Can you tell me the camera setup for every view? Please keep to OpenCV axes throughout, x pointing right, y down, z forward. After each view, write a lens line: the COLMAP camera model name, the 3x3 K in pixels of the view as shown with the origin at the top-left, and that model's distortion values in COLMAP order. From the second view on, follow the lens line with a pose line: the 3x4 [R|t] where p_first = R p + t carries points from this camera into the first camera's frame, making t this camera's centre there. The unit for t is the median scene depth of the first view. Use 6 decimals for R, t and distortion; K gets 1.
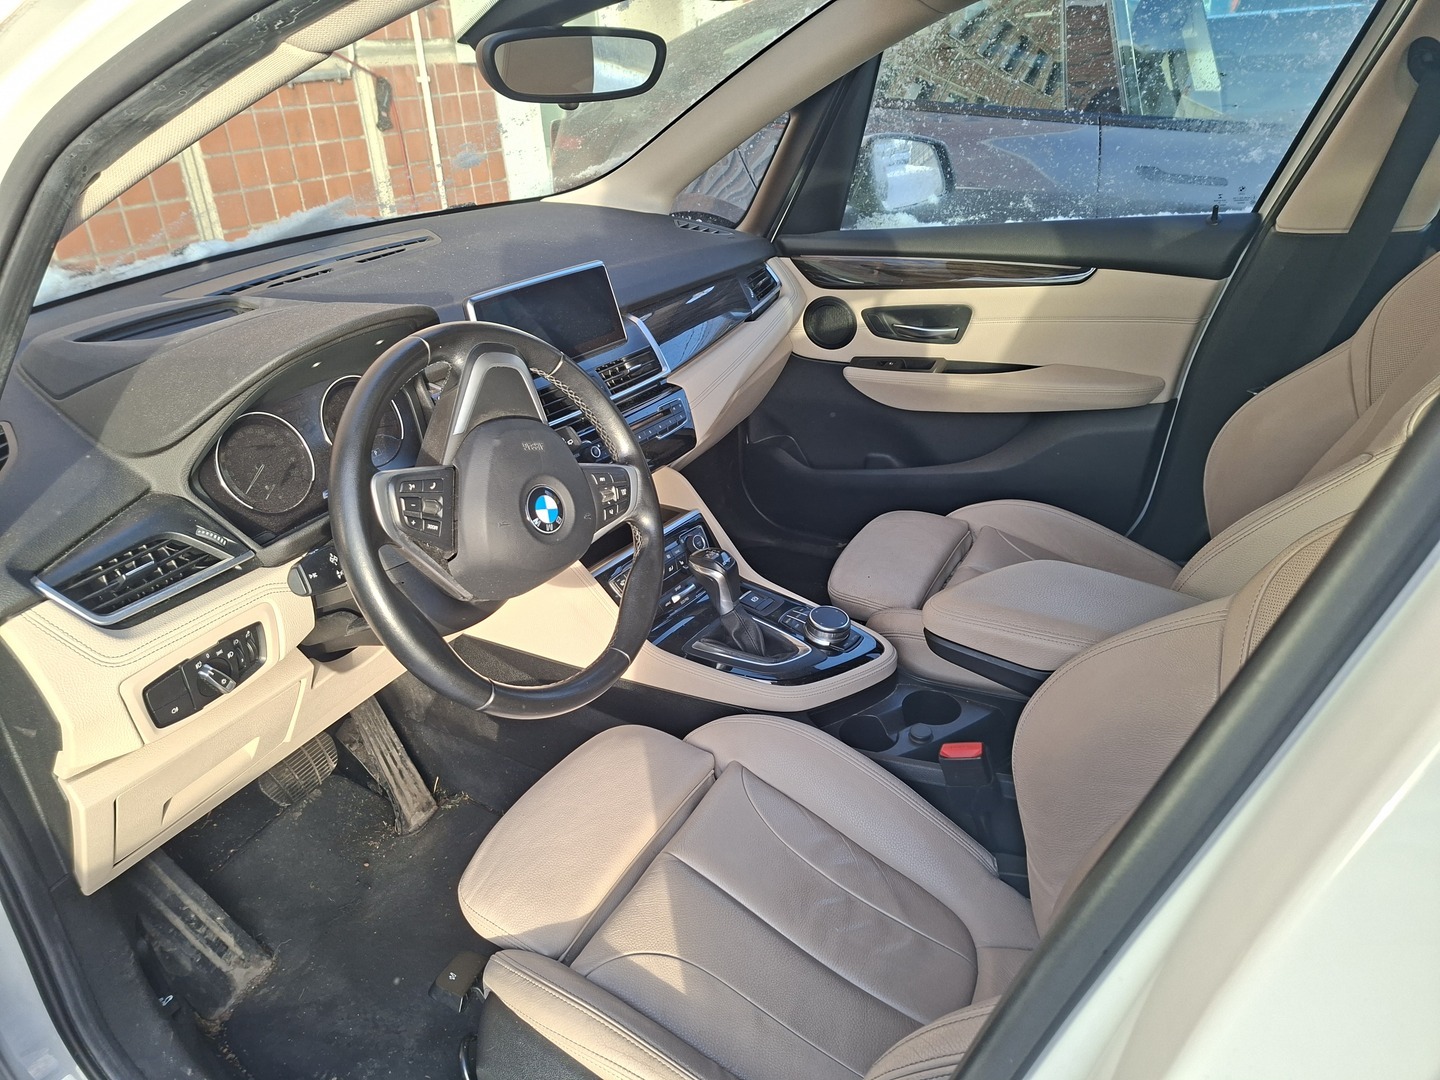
lens RADIAL K [[962.2, 0, 720.0], [0, 962.2, 540.0], [0, 0, 1]] dist [0.000062, 0.000119]
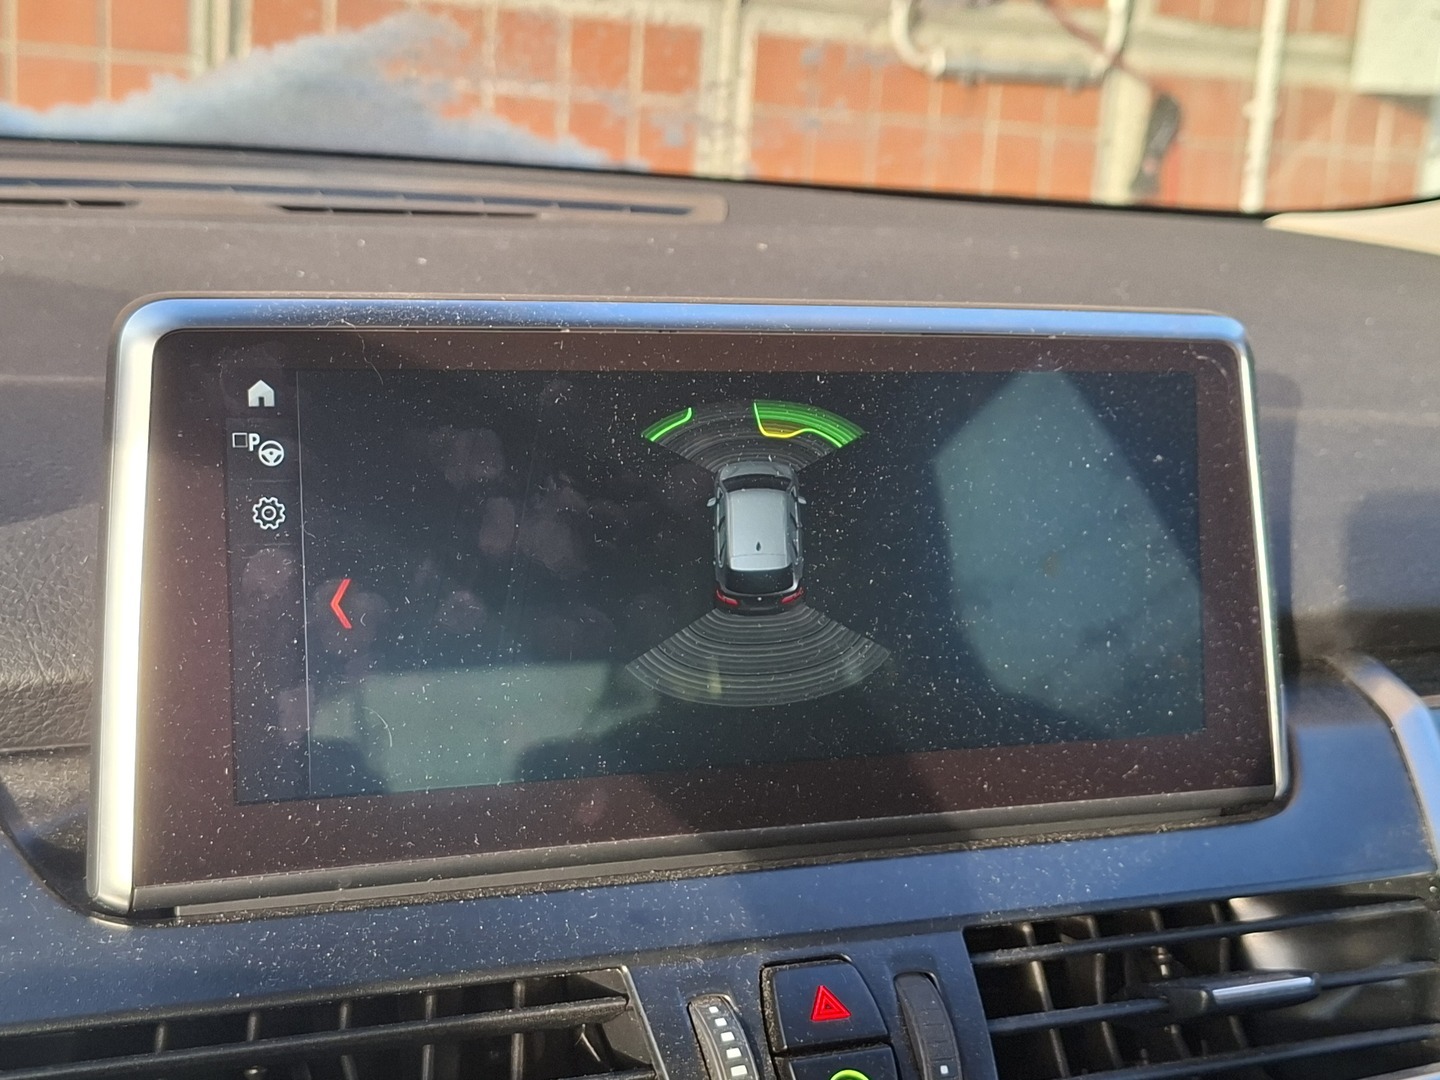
lens RADIAL K [[1904.0, 0, 720.0], [0, 1904.0, 540.0], [0, 0, 1]] dist [0.011868, 0.025738]
pose [[0.823590, 0.214030, -0.525252, -0.004921], [-0.349898, 0.920578, -0.173518, -0.053763], [0.446397, 0.326692, 0.833068, 0.220965]]
